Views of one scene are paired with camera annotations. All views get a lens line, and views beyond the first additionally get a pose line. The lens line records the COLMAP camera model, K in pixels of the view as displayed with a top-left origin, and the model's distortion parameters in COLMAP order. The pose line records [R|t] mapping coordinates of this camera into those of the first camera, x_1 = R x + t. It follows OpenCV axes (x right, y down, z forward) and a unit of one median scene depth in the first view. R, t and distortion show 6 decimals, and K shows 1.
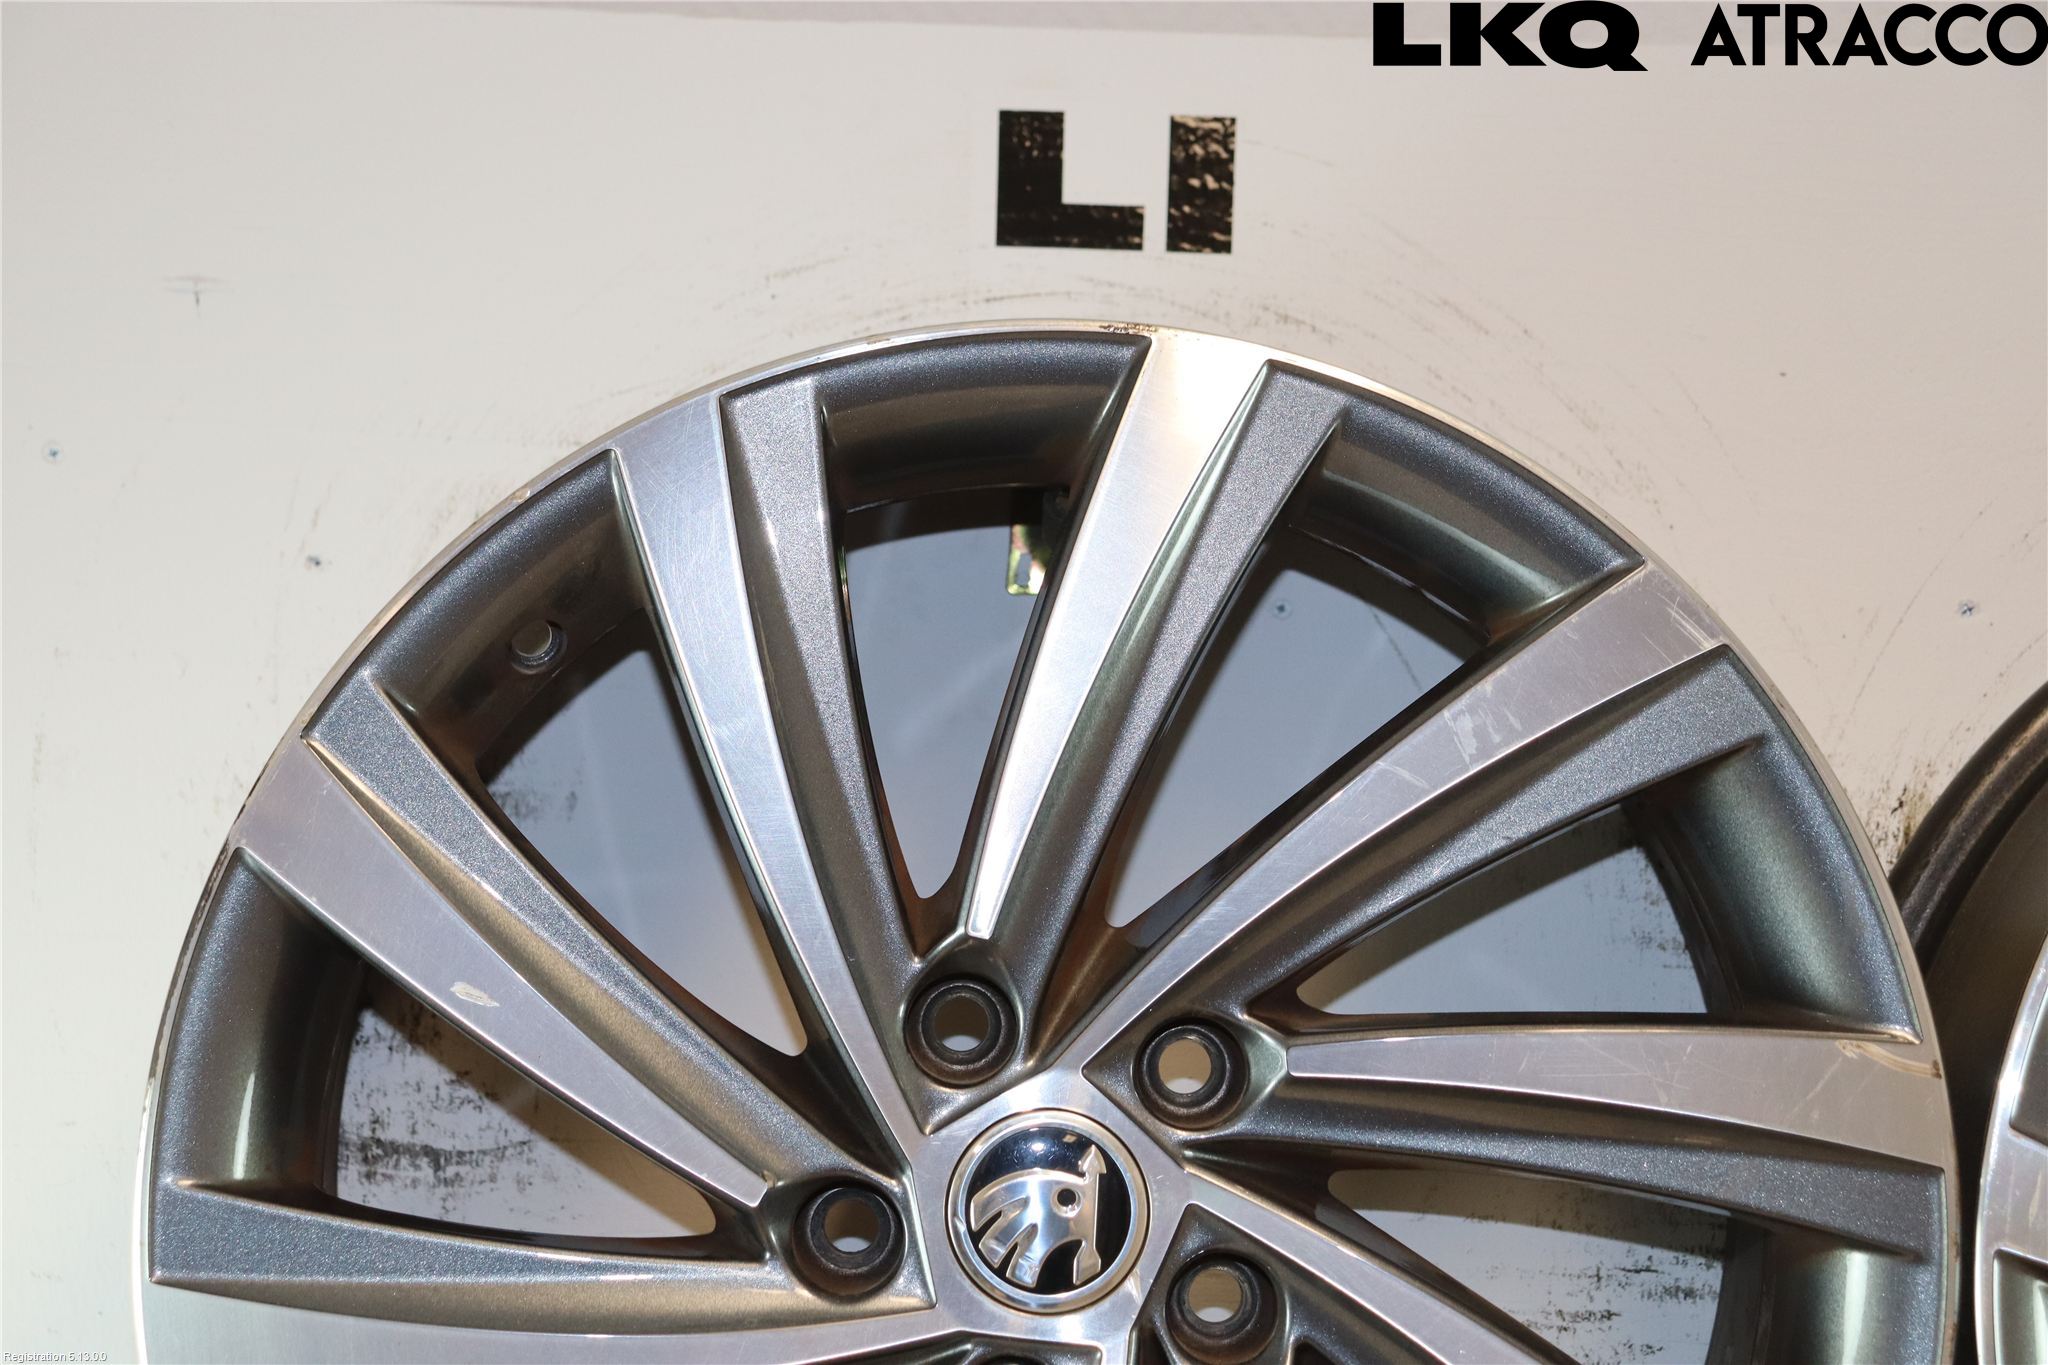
lens RADIAL K [[4239.5, 0, 1024.0], [0, 4239.5, 682.5], [0, 0, 1]] dist [0.286380, 0.353788]
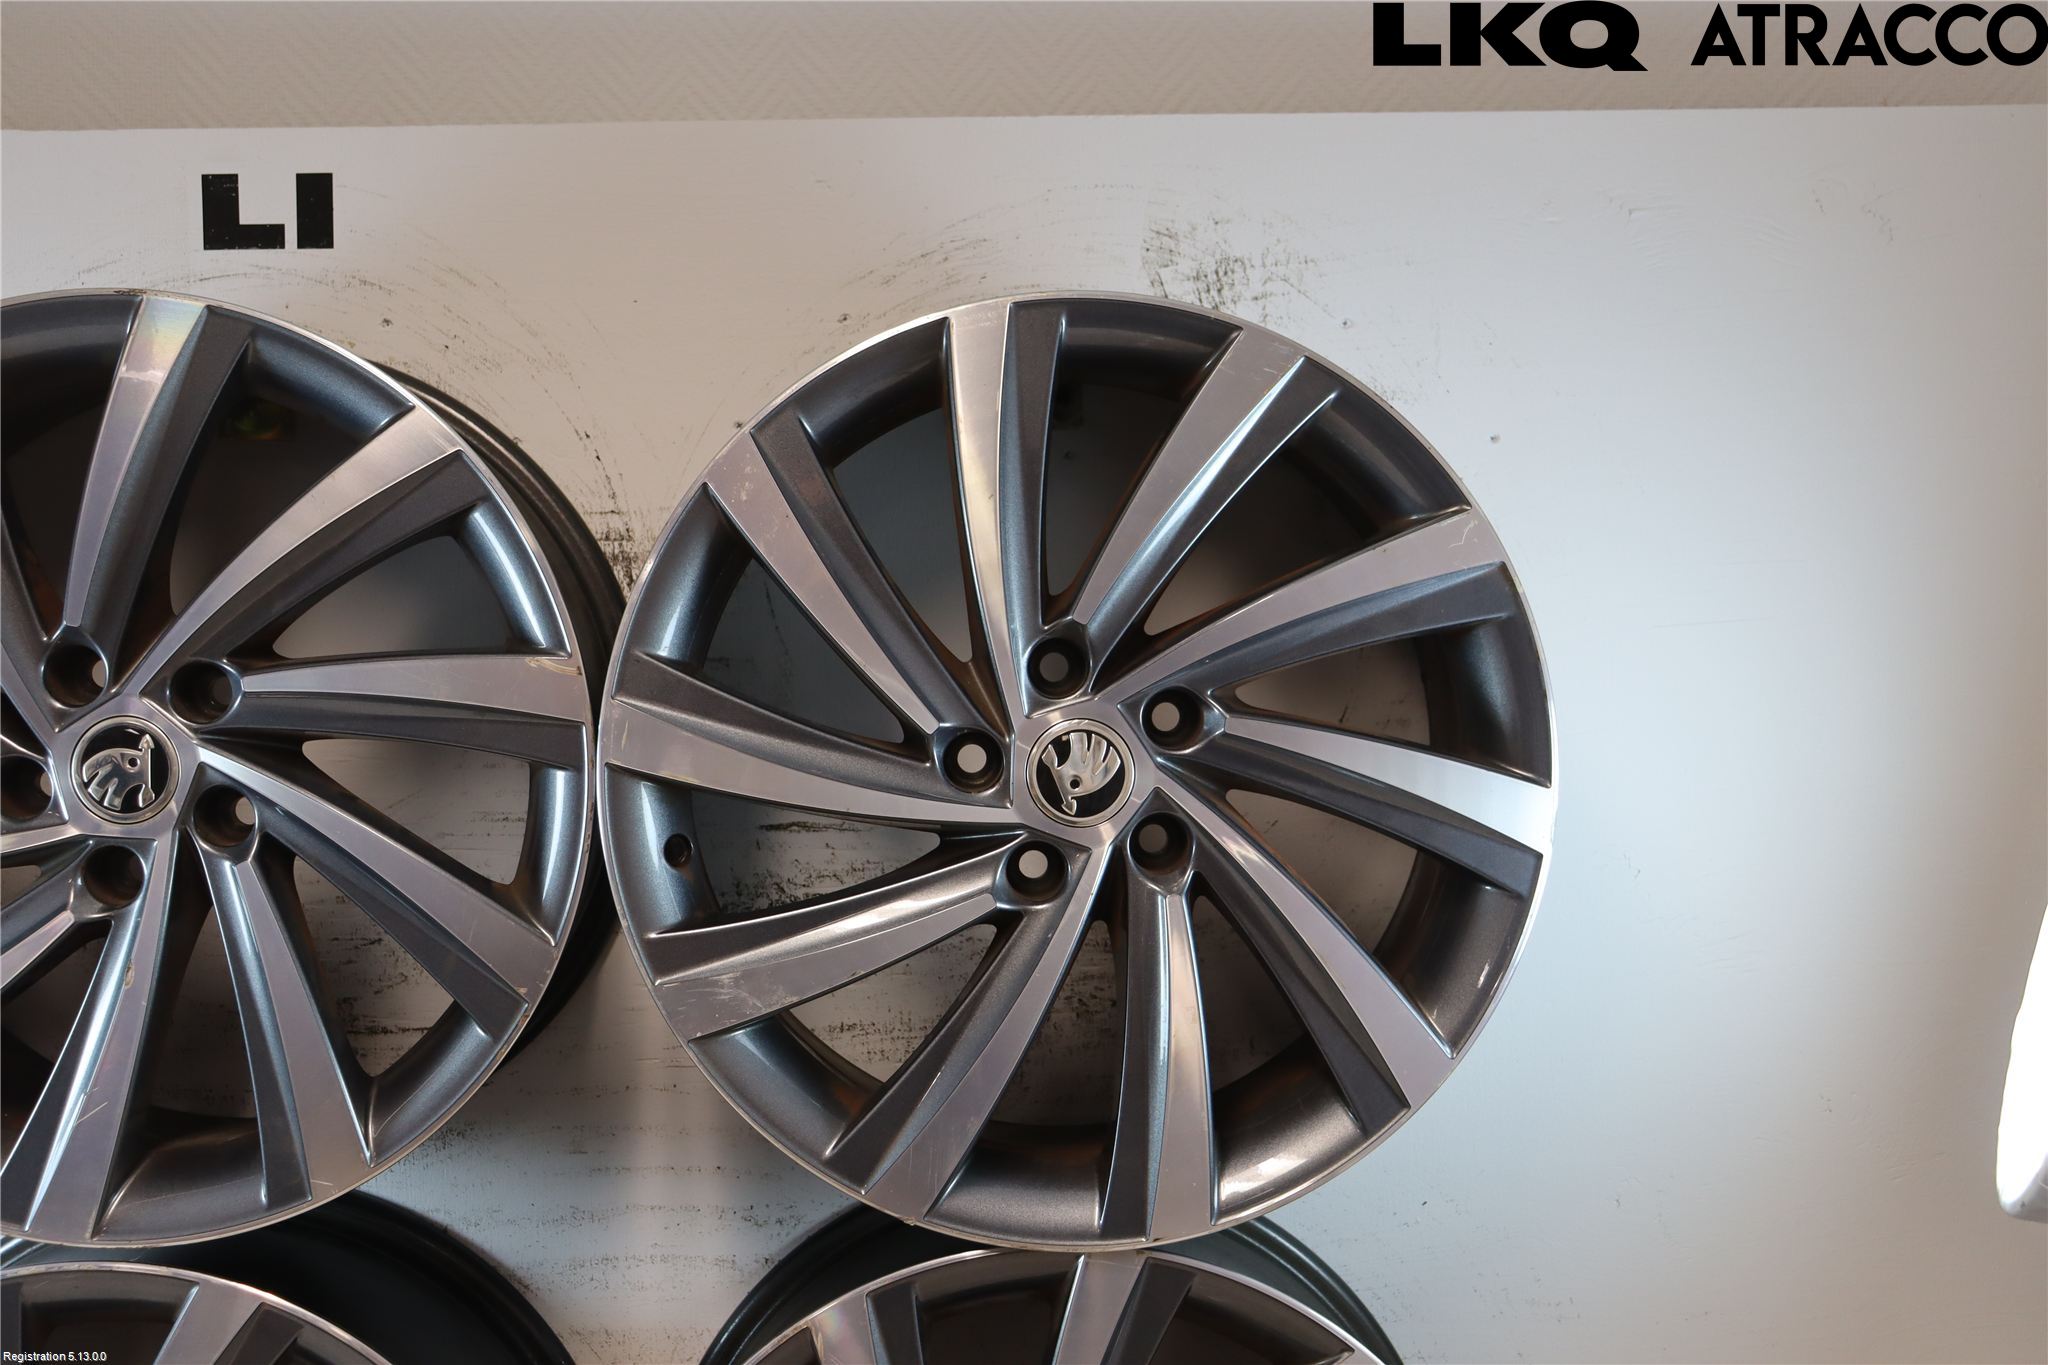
lens RADIAL K [[2384.0, 0, 1024.0], [0, 2384.0, 682.5], [0, 0, 1]] dist [-0.072188, 0.184261]
pose [[0.998994, -0.044778, 0.002238, 0.397846], [0.044465, 0.995937, 0.078309, 0.022070], [-0.005735, -0.078131, 0.996927, -0.037722]]
